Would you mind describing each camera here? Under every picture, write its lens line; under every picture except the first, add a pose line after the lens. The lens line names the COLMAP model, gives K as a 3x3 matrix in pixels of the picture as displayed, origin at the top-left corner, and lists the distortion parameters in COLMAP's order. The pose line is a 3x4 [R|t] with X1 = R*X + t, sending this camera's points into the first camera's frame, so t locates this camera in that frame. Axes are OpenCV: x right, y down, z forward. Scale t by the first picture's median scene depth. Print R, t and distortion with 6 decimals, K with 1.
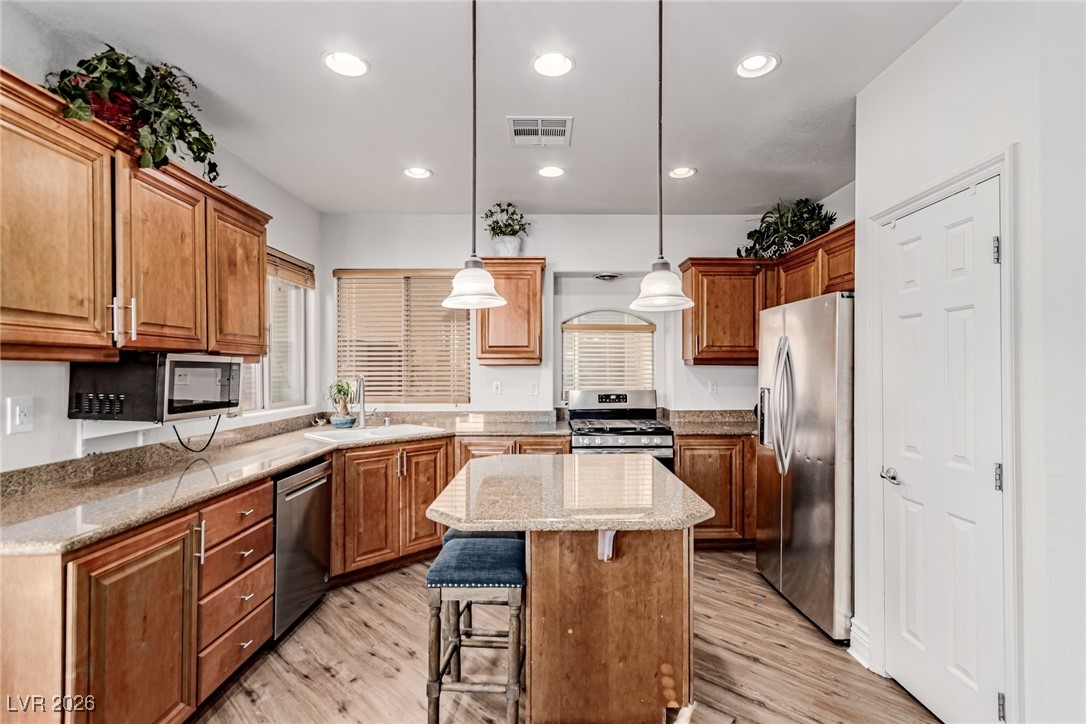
lens RADIAL K [[516.4, 0, 556.0], [0, 516.4, 366.4], [0, 0, 1]] dist [0.004515, -0.000208]
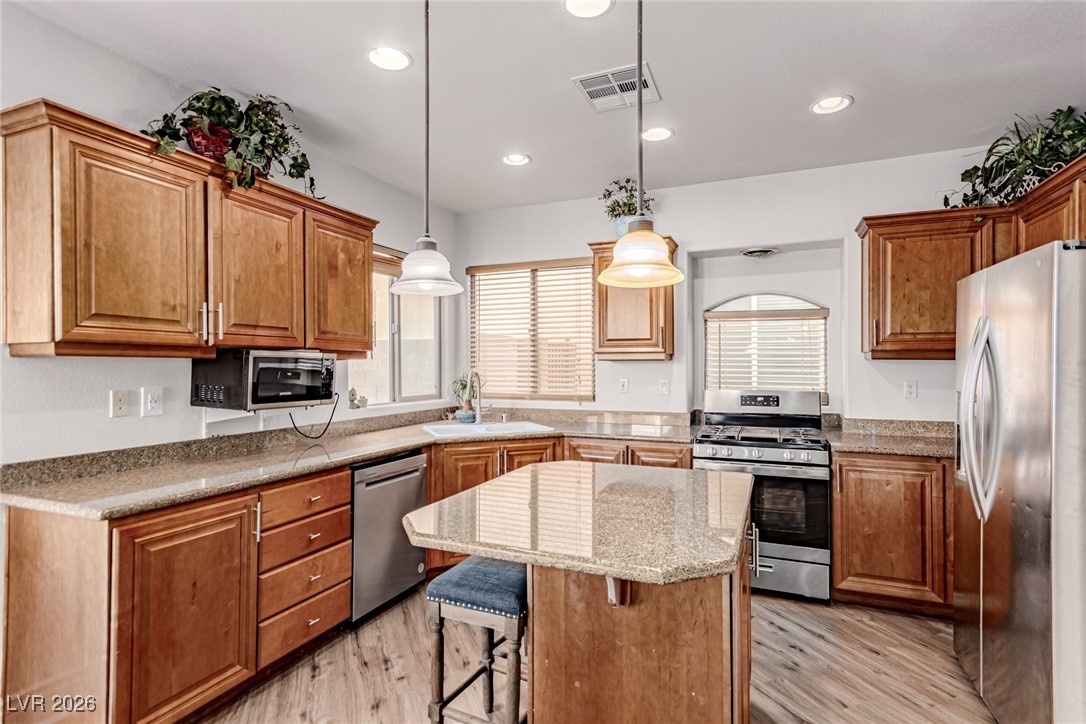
lens RADIAL K [[535.8, 0, 543.0], [0, 535.8, 362.0], [0, 0, 1]] dist [0.012287, 0.001016]
pose [[0.913921, -0.001782, -0.405889, 0.289595], [0.001589, 0.999998, -0.000813, 0.002047], [0.405890, 0.000098, 0.913922, 0.176037]]
